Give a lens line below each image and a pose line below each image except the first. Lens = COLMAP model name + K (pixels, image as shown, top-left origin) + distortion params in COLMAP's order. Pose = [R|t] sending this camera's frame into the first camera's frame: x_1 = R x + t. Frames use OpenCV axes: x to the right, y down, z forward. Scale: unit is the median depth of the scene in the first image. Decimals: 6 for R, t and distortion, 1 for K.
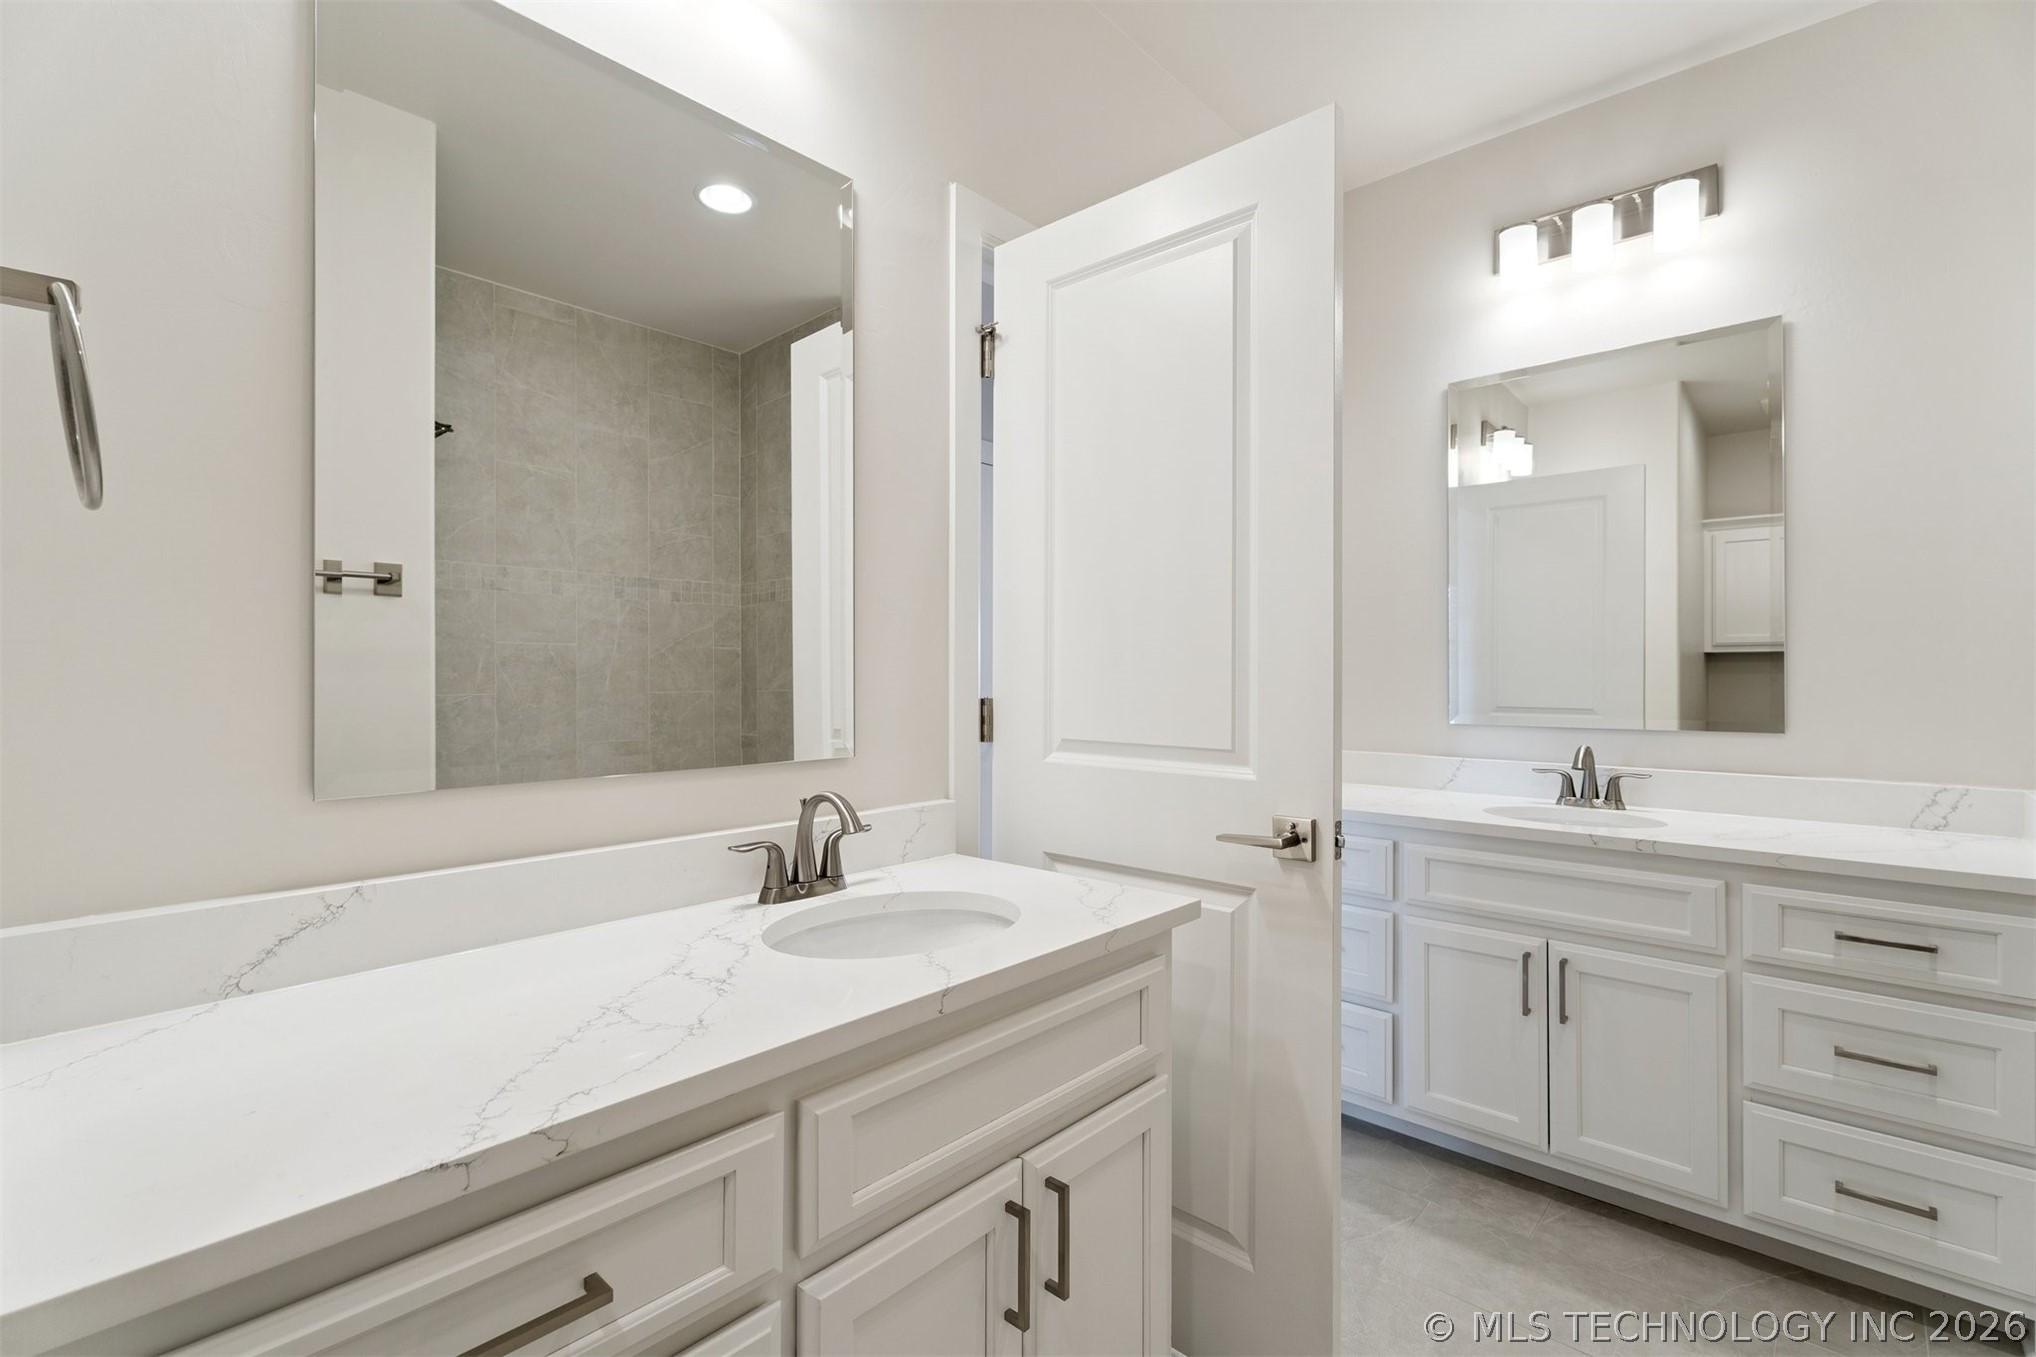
lens RADIAL K [[921.6, 0, 1011.9], [0, 921.6, 674.0], [0, 0, 1]] dist [-0.016018, -0.000124]
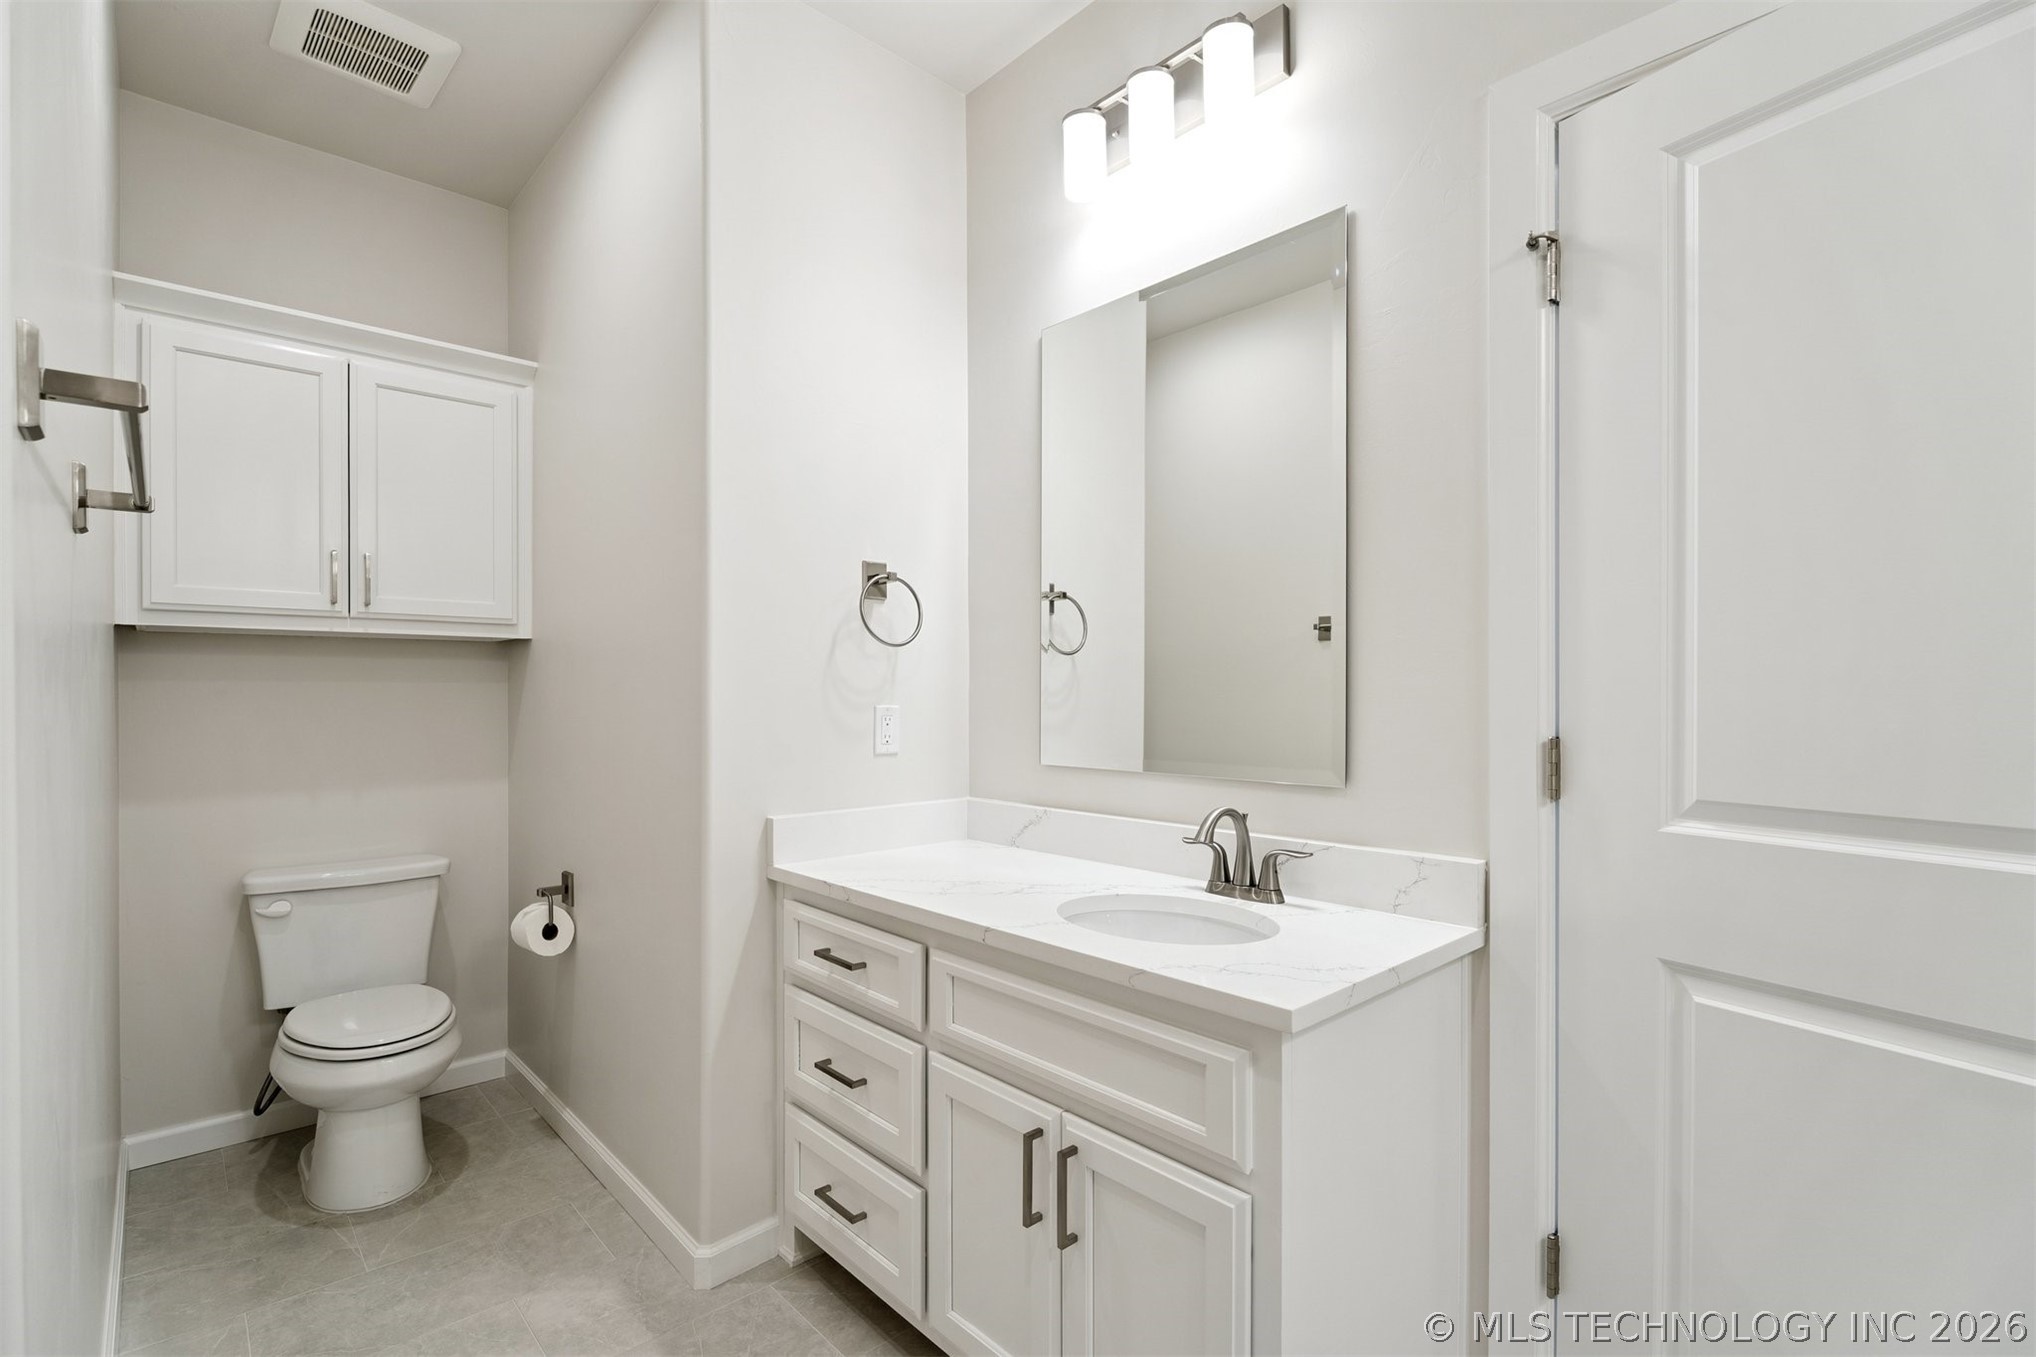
lens RADIAL K [[921.6, 0, 1022.8], [0, 921.6, 692.7], [0, 0, 1]] dist [-0.016018, -0.000124]
pose [[-0.087880, 0.000352, -0.996131, 1.296186], [0.003532, 0.999994, 0.000042, -0.022240], [0.996125, -0.003515, -0.087881, 1.130273]]
